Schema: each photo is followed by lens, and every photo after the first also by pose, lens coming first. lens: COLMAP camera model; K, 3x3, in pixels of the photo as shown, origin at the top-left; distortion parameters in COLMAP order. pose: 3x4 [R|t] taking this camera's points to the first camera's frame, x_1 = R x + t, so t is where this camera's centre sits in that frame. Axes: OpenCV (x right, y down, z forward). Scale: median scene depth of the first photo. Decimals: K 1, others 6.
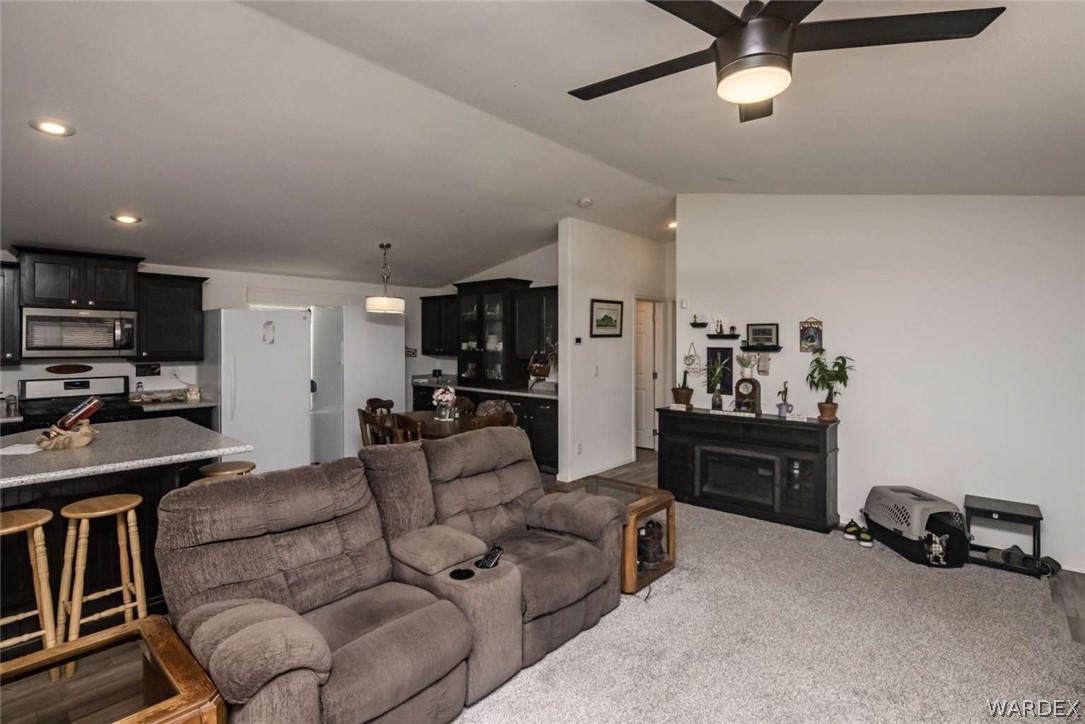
lens RADIAL K [[519.0, 0, 551.7], [0, 519.0, 346.6], [0, 0, 1]] dist [0.000296, 0.000024]
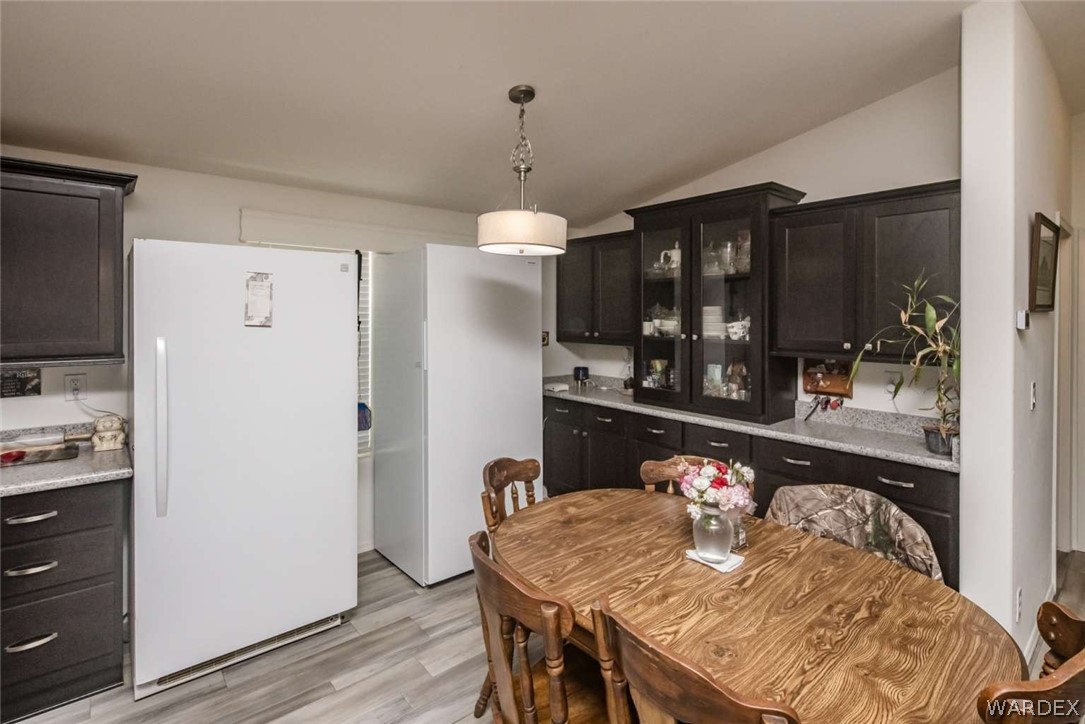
lens RADIAL K [[520.3, 0, 542.0], [0, 520.3, 320.2], [0, 0, 1]] dist [-0.000064, -0.000227]
pose [[0.987174, 0.004278, -0.159592, -0.197297], [-0.004391, 0.999990, -0.000357, -0.008439], [0.159589, 0.001054, 0.987183, 0.486915]]
